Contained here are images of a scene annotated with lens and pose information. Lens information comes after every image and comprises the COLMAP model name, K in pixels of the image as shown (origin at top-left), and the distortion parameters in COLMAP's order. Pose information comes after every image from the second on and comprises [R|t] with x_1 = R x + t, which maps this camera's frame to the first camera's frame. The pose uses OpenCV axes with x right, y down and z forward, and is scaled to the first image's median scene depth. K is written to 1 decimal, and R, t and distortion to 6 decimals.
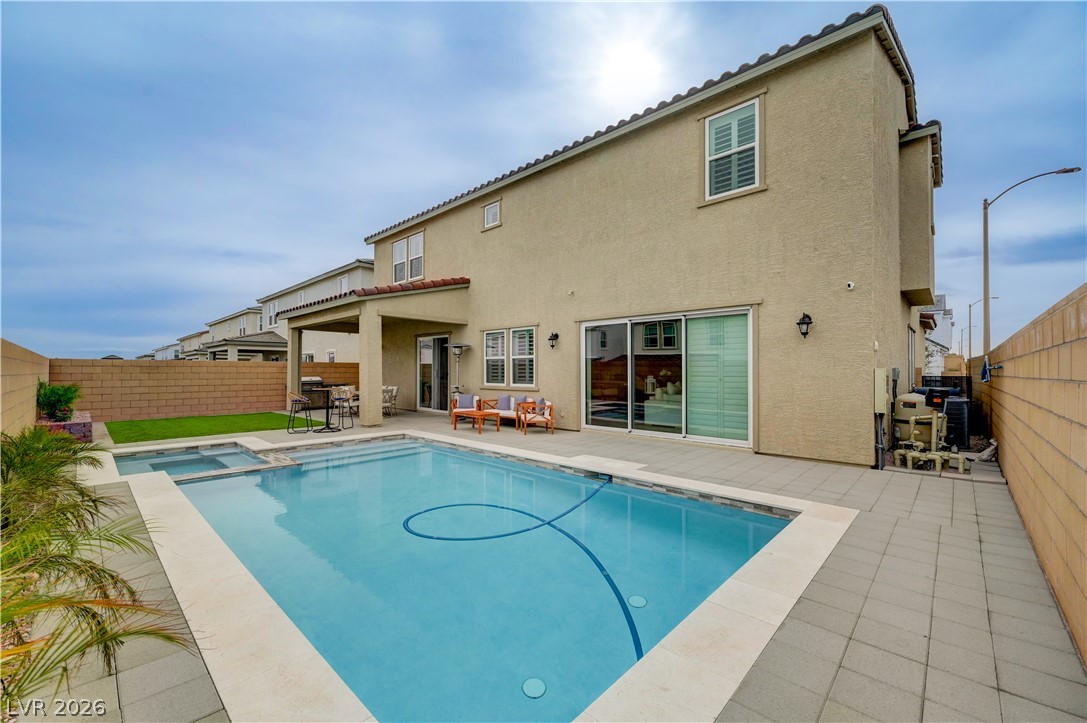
lens RADIAL K [[447.5, 0, 519.1], [0, 447.5, 363.8], [0, 0, 1]] dist [-0.000086, 0.000173]
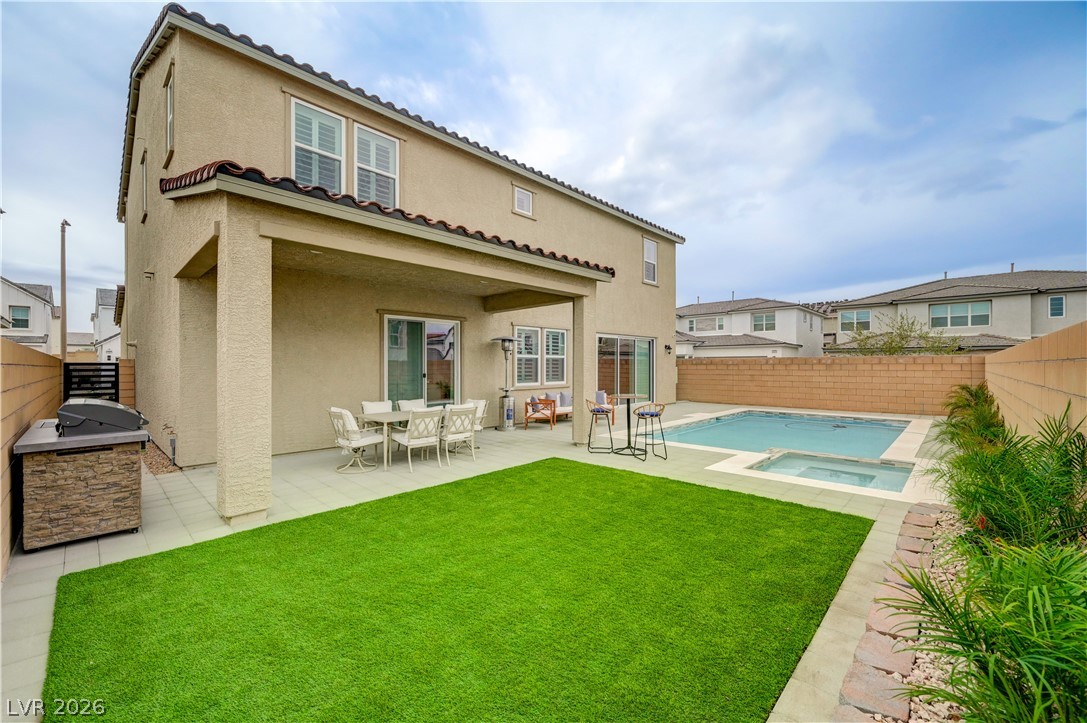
lens RADIAL K [[440.0, 0, 532.5], [0, 440.0, 364.6], [0, 0, 1]] dist [-0.001734, 0.000457]
pose [[-0.020092, 0.001861, 0.999796, -1.070827], [-0.011740, 0.999929, -0.002098, 0.006894], [-0.999729, -0.011780, -0.020069, 1.093784]]
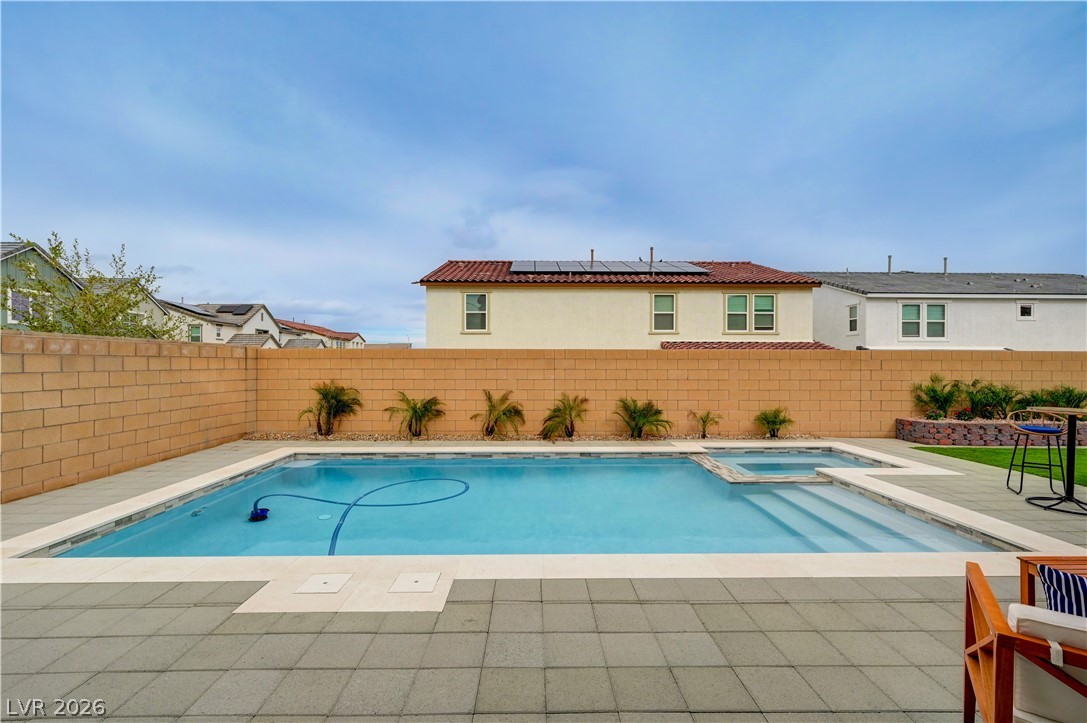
lens RADIAL K [[468.4, 0, 541.3], [0, 468.4, 367.2], [0, 0, 1]] dist [-0.000086, 0.000005]
pose [[-0.691530, 0.003824, -0.722338, 0.239028], [0.008207, 0.999963, -0.002563, 0.009909], [0.722301, -0.007701, -0.691536, 0.877728]]
